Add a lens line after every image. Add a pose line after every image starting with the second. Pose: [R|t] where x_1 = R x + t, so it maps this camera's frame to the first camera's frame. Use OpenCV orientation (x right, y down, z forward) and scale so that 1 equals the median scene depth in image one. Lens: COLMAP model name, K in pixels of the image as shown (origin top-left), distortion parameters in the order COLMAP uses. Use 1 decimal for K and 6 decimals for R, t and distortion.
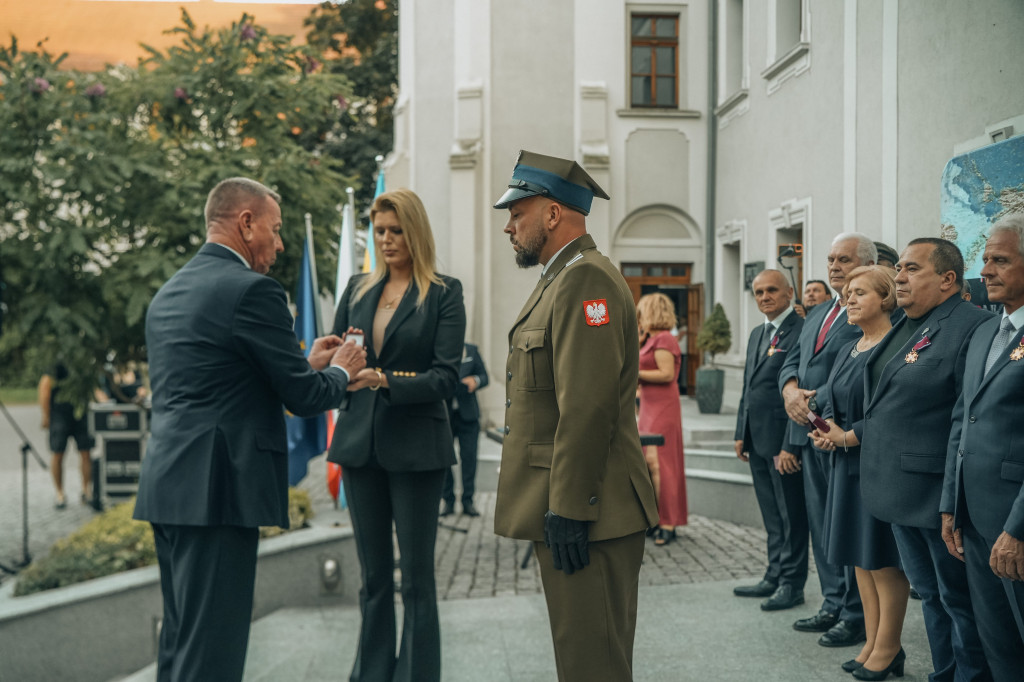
lens RADIAL K [[1018.2, 0, 512.0], [0, 1018.2, 341.0], [0, 0, 1]] dist [-0.087167, 0.175779]
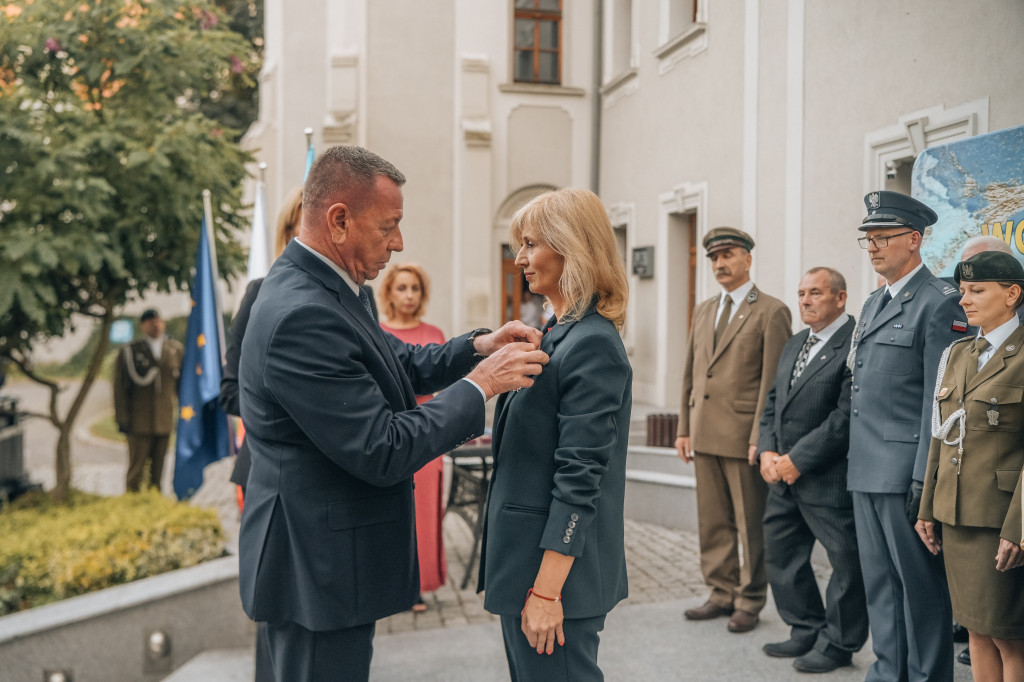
lens RADIAL K [[1040.5, 0, 512.0], [0, 1040.5, 341.0], [0, 0, 1]] dist [-0.094209, 0.228937]
pose [[0.989555, 0.002545, 0.144136, -0.066535], [-0.005393, 0.999798, 0.019367, -0.012975], [-0.144058, -0.019942, 0.989368, 0.068958]]
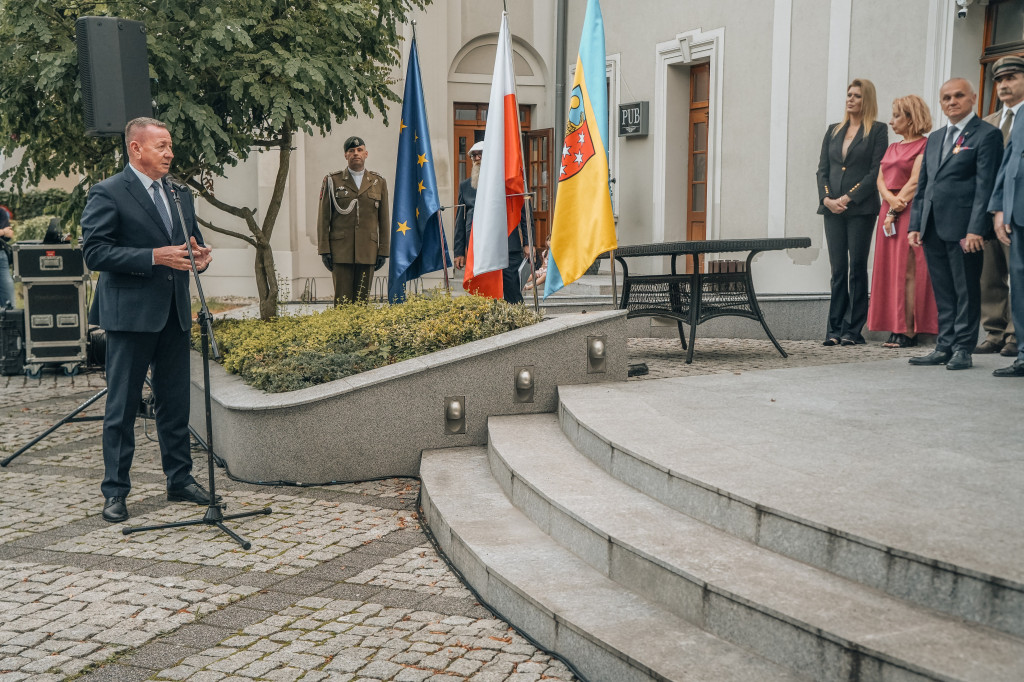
lens RADIAL K [[1365.3, 0, 512.0], [0, 1365.3, 341.0], [0, 0, 1]] dist [-0.011752, 1.067868]
pose [[0.955325, -0.024928, 0.294503, -0.495884], [0.000310, 0.996521, 0.083345, 0.067334], [-0.295556, -0.079531, 0.952009, -0.264292]]
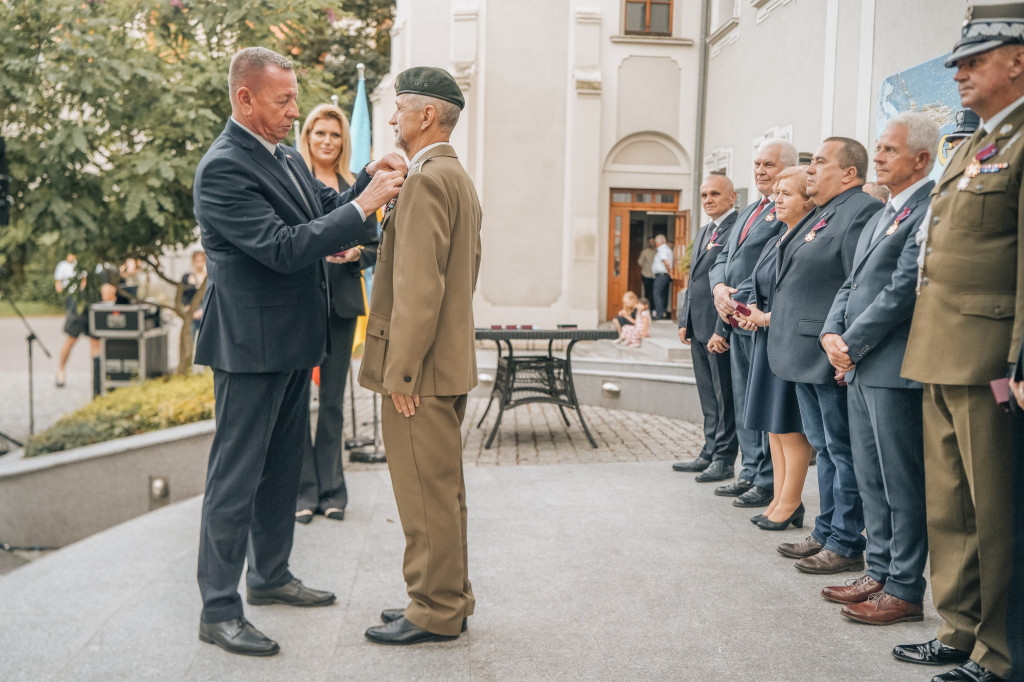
lens RADIAL K [[1017.3, 0, 512.0], [0, 1017.3, 341.0], [0, 0, 1]] dist [-0.090568, 0.202835]
pose [[0.999718, 0.023663, 0.001874, 0.027926], [-0.023735, 0.997460, 0.067156, 0.028131], [-0.000281, -0.067182, 0.997741, -0.072512]]
